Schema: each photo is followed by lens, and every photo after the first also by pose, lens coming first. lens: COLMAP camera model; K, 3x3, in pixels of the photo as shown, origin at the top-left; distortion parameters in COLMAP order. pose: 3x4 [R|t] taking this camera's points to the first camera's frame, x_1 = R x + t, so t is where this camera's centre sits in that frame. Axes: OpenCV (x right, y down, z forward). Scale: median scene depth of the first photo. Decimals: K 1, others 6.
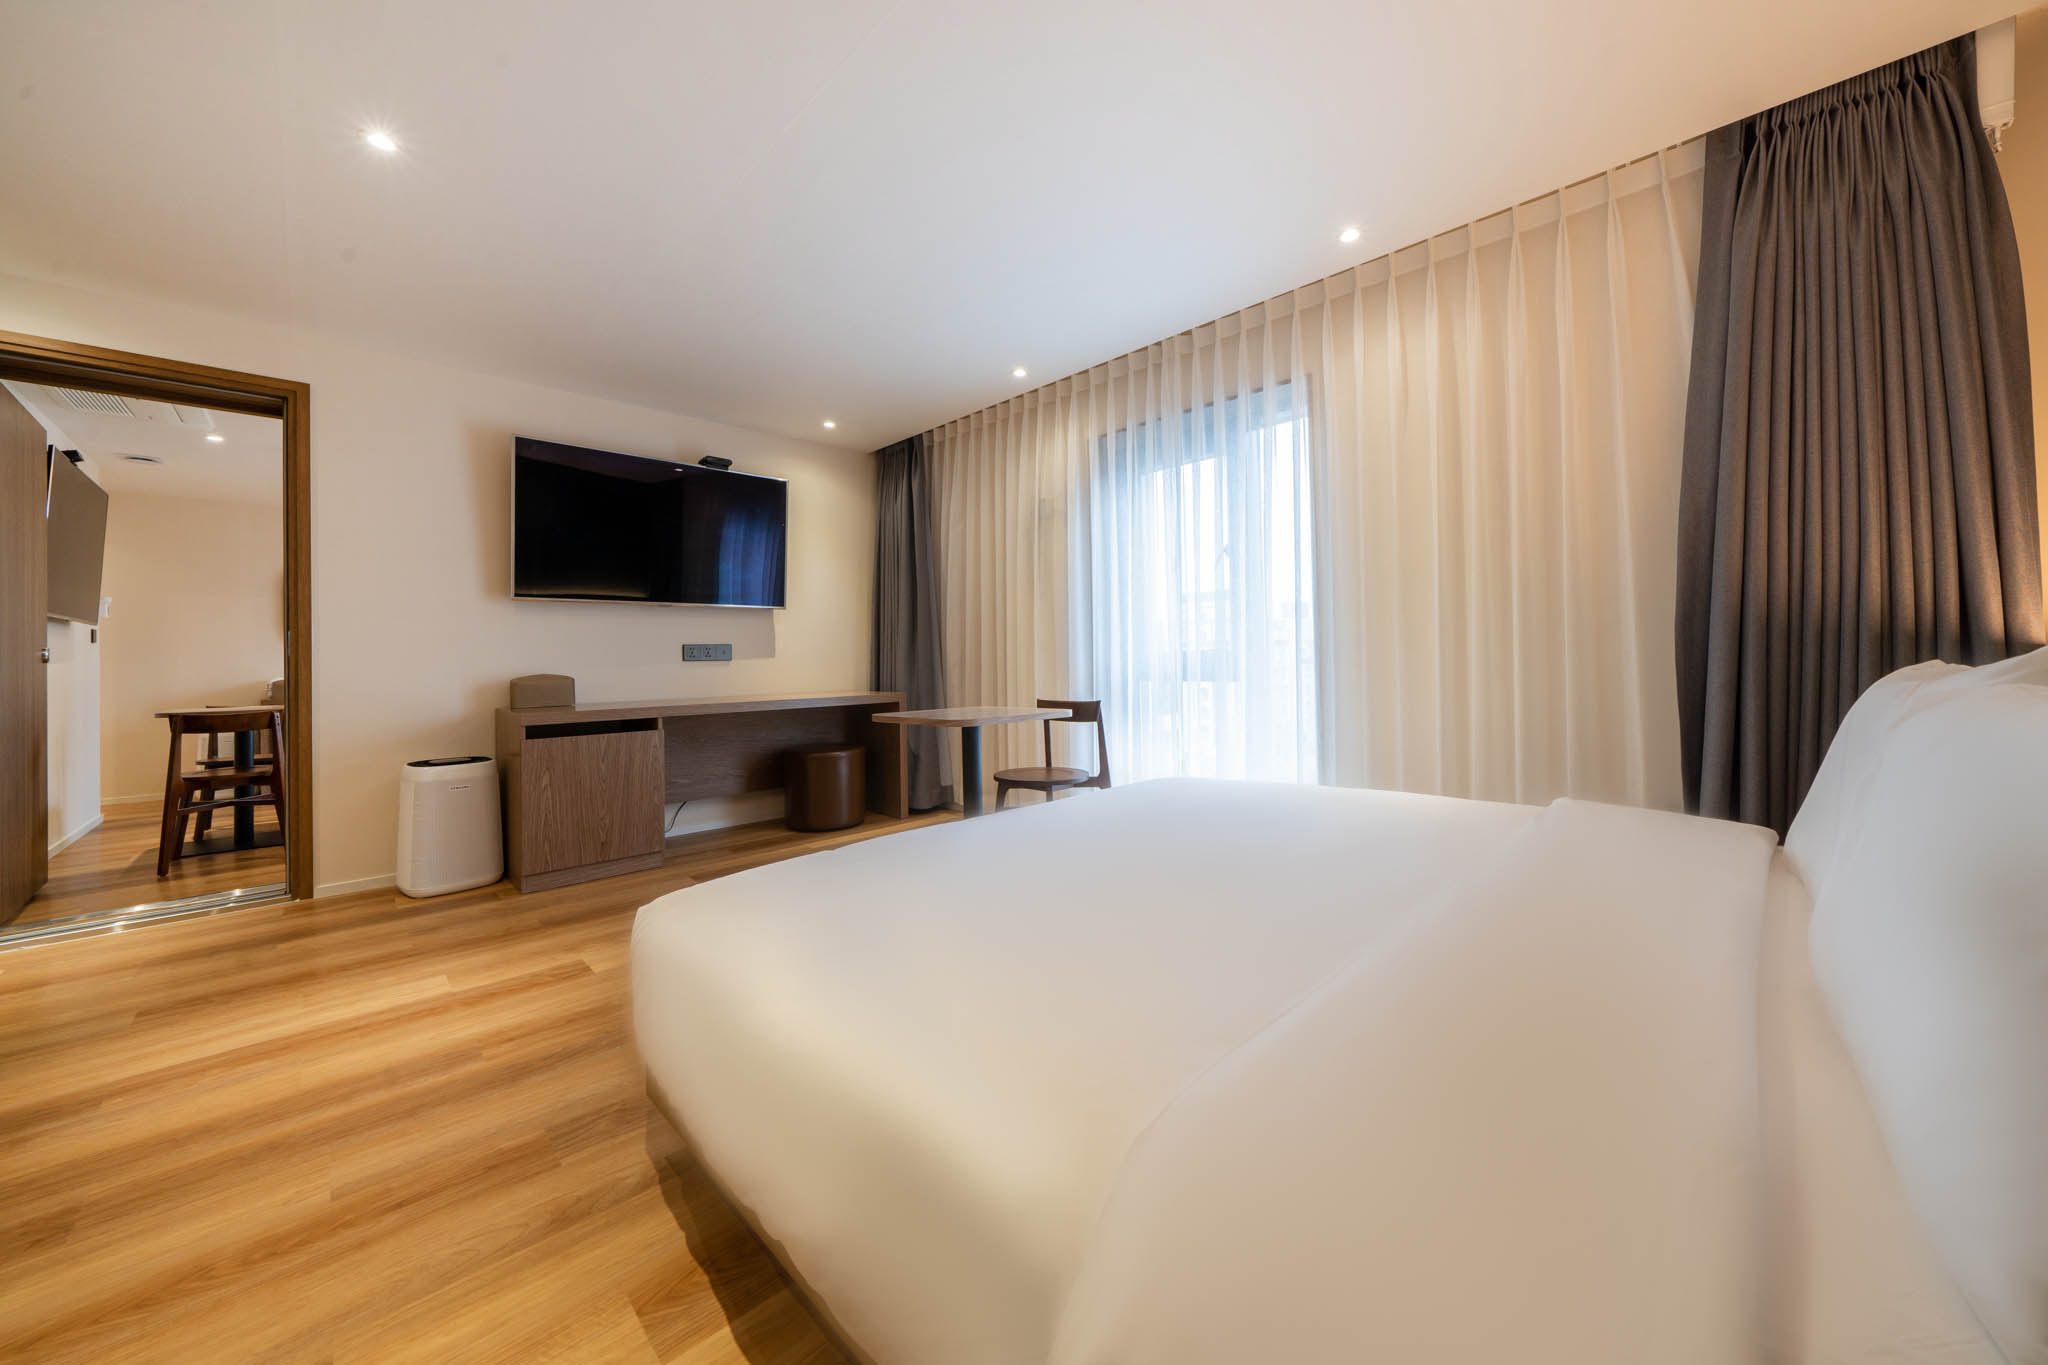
lens RADIAL K [[715.6, 0, 1029.3], [0, 715.6, 646.4], [0, 0, 1]] dist [-0.001157, -0.000010]
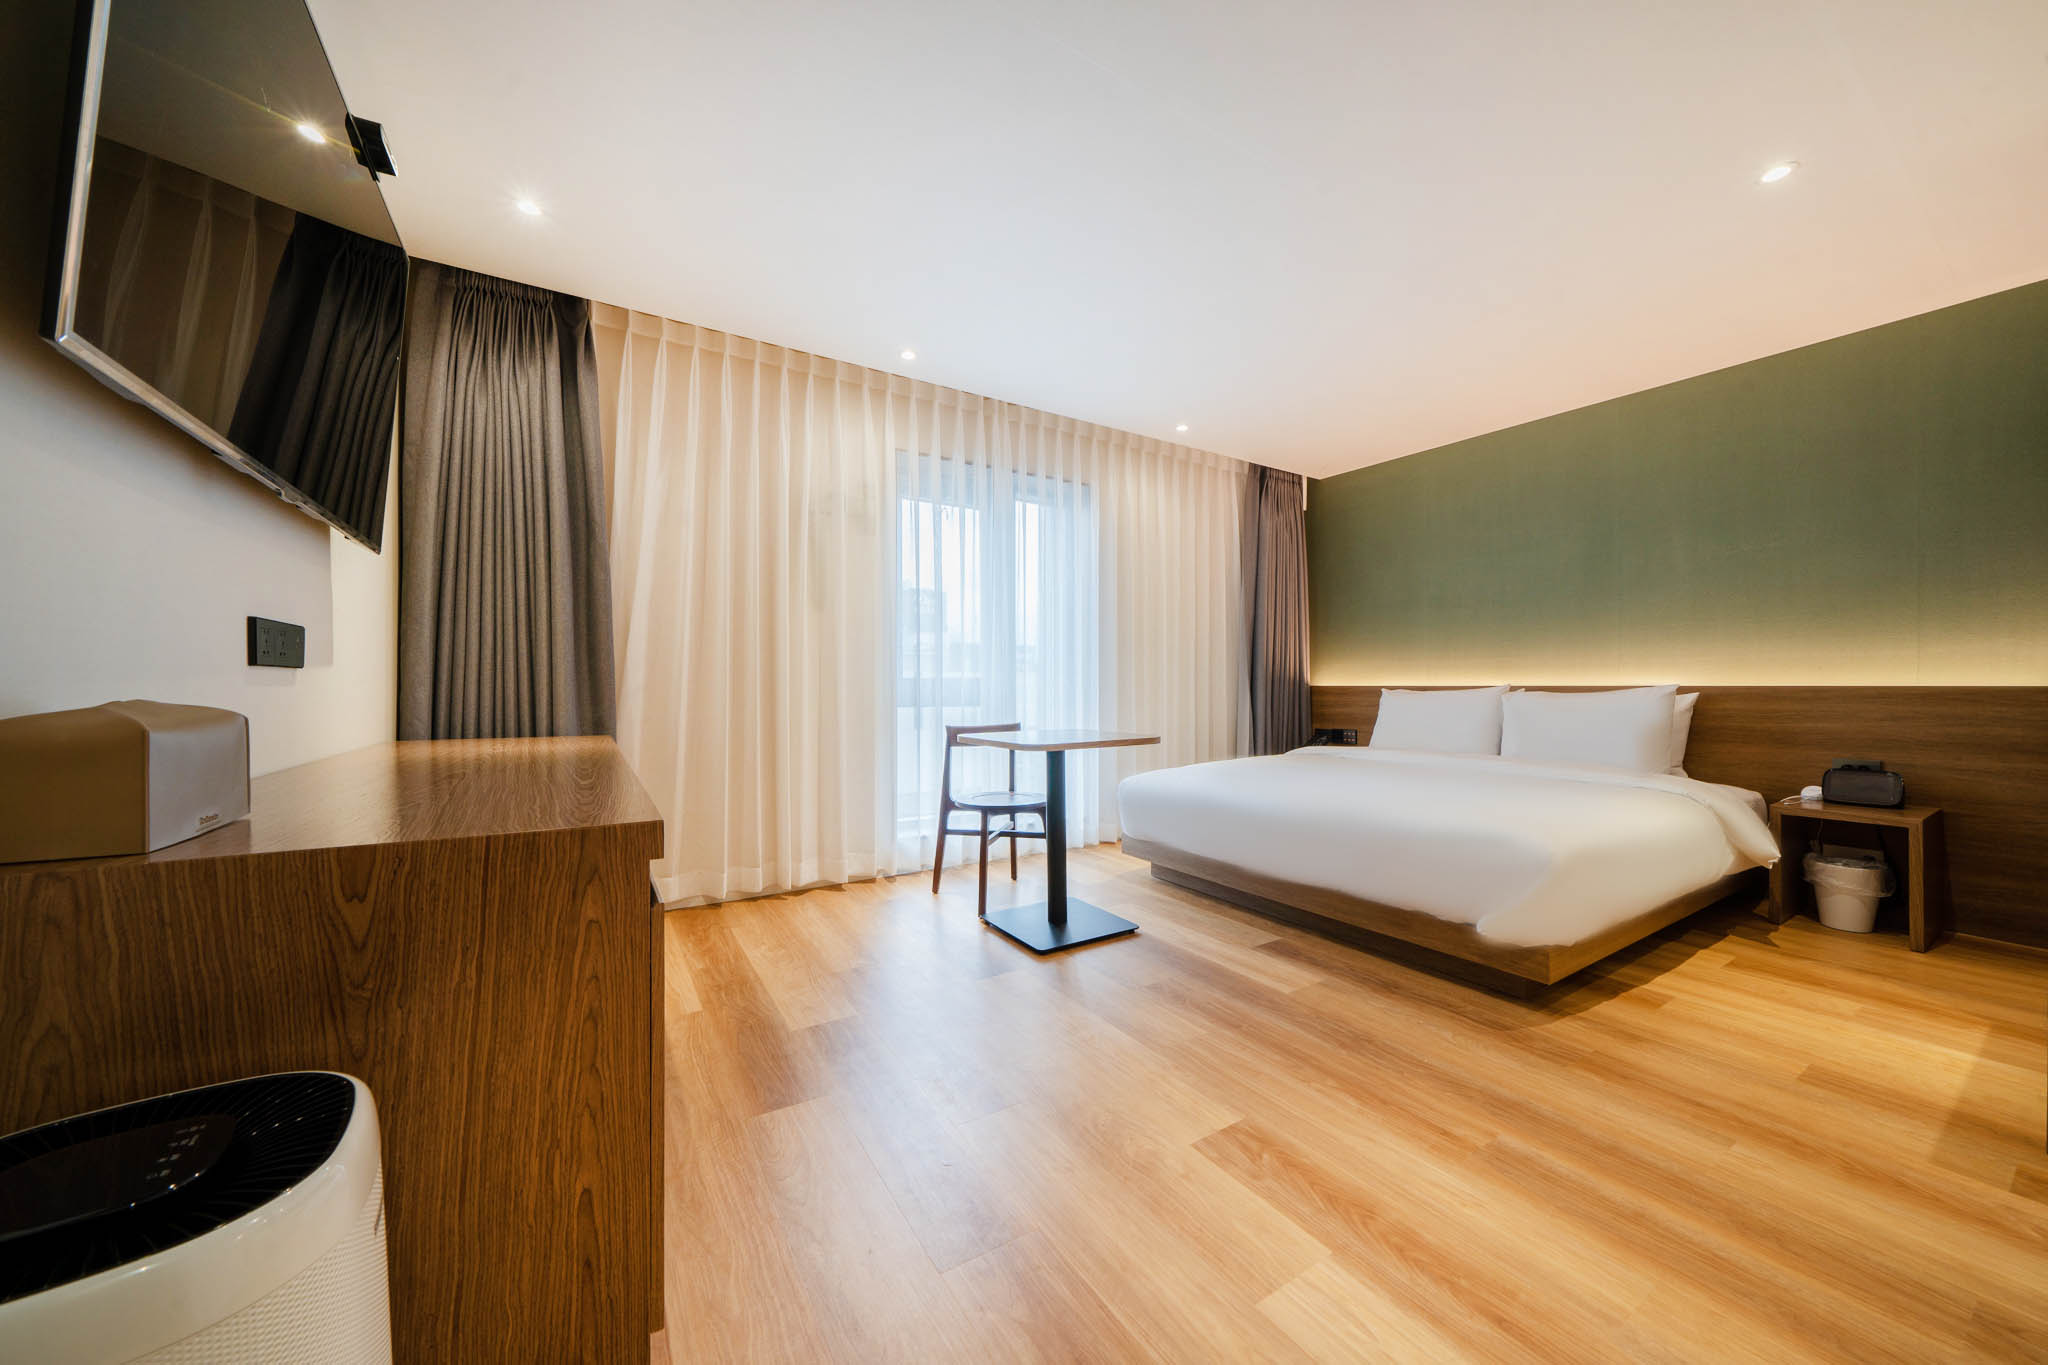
lens RADIAL K [[731.5, 0, 1024.0], [0, 731.5, 682.5], [0, 0, 1]] dist [-0.008965, -0.000068]
pose [[0.220928, 0.029429, 0.974846, -1.820893], [-0.014094, 0.999537, -0.026981, 0.085237], [-0.975188, -0.007779, 0.221240, 1.430668]]
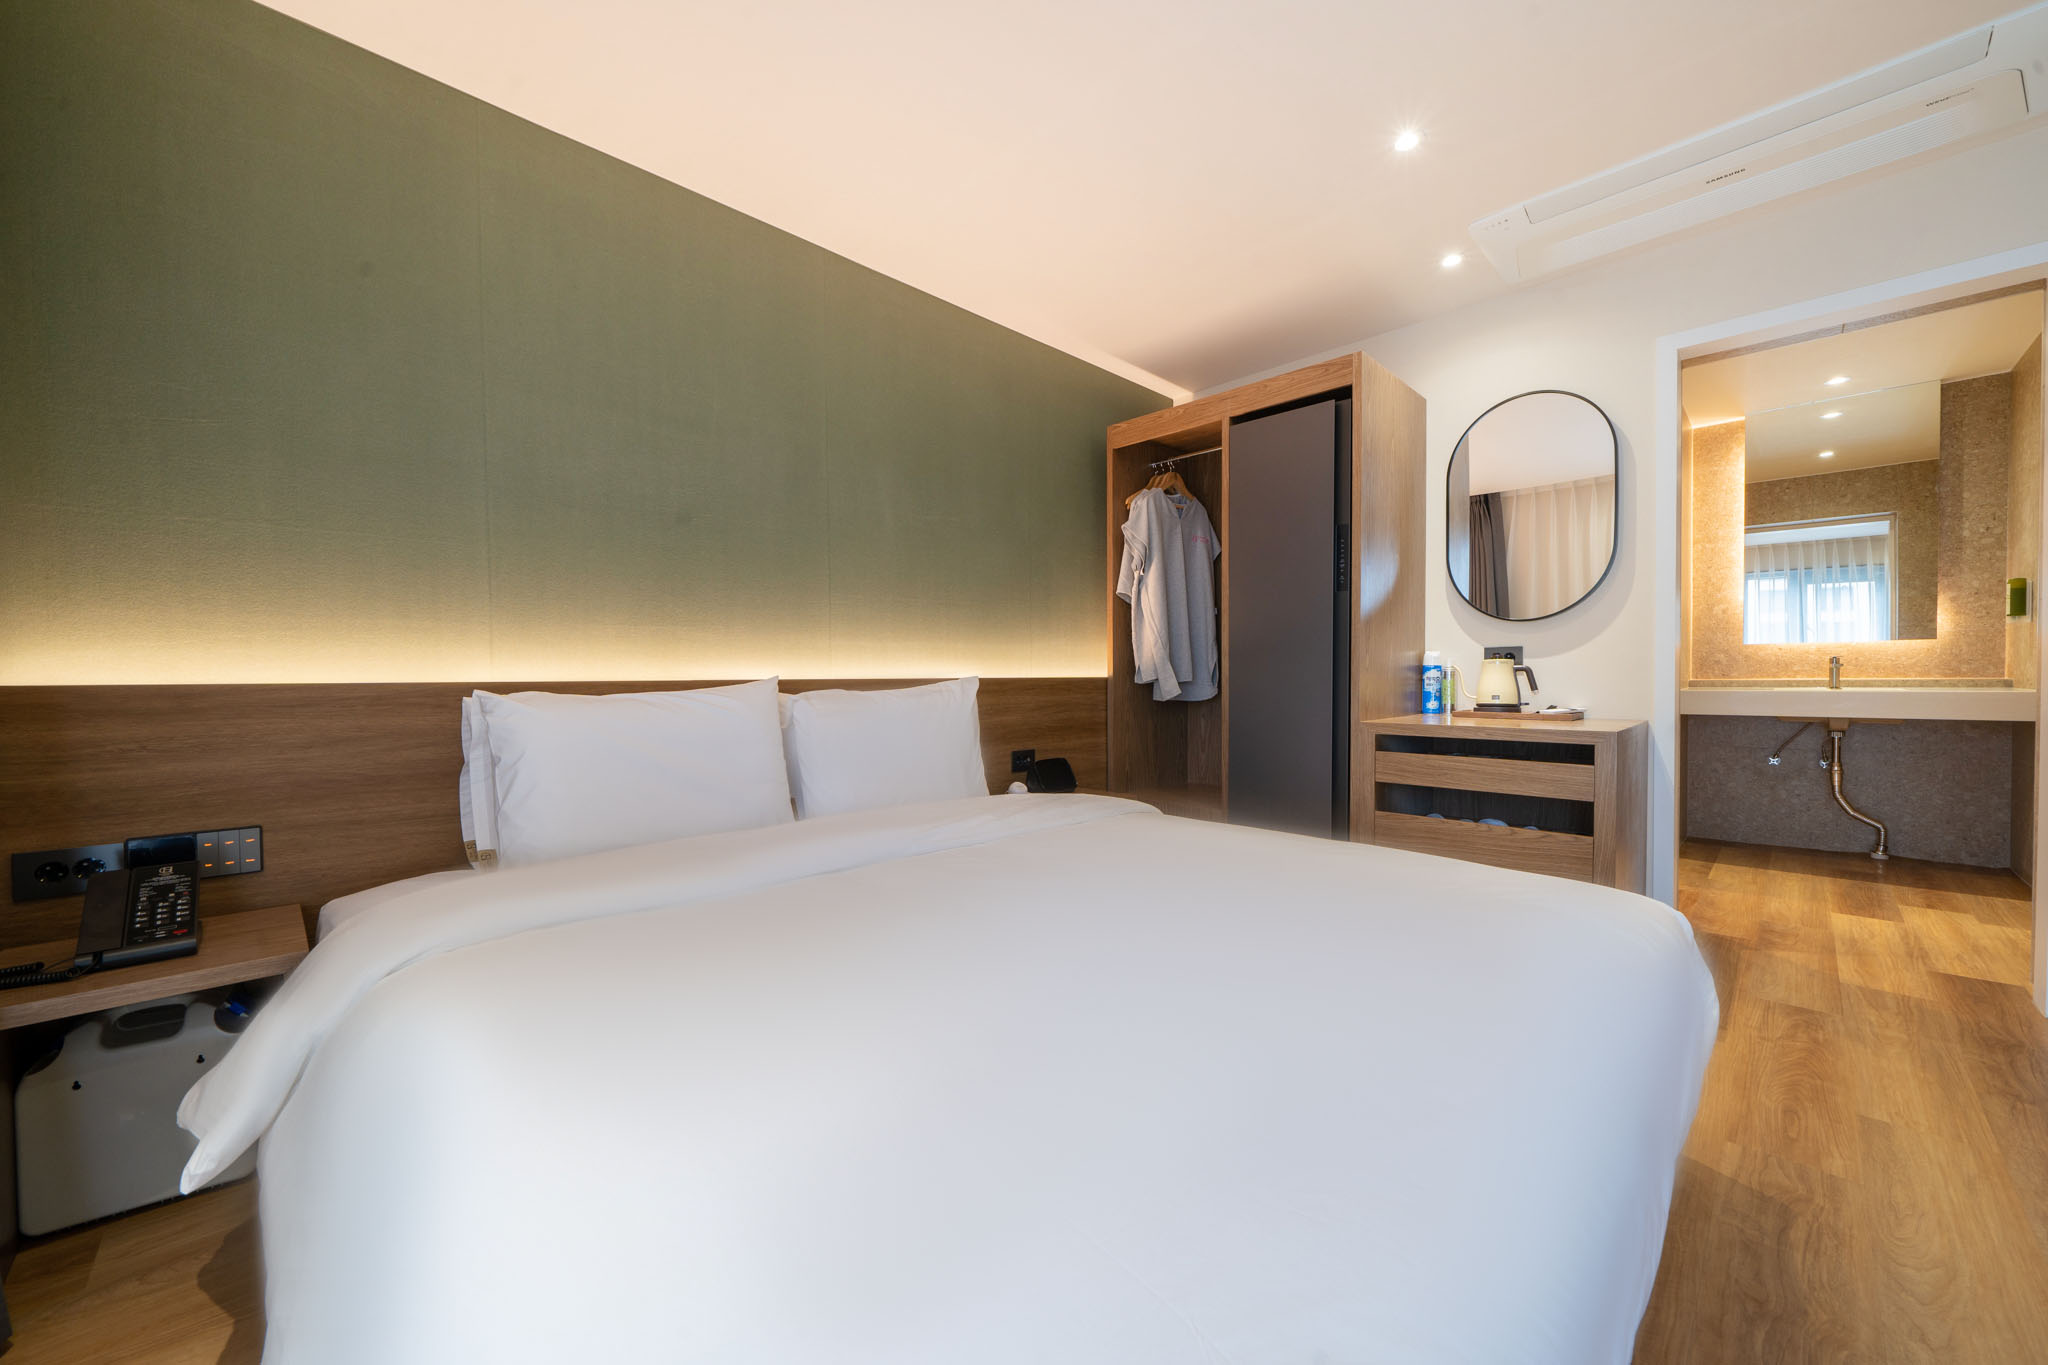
lens RADIAL K [[771.9, 0, 1011.2], [0, 771.9, 679.6], [0, 0, 1]] dist [0.000951, 0.000099]
pose [[-0.999452, 0.028057, -0.017567, 0.315080], [0.028074, 0.999606, -0.000755, 0.025068], [0.017539, -0.001248, -0.999845, 1.736501]]
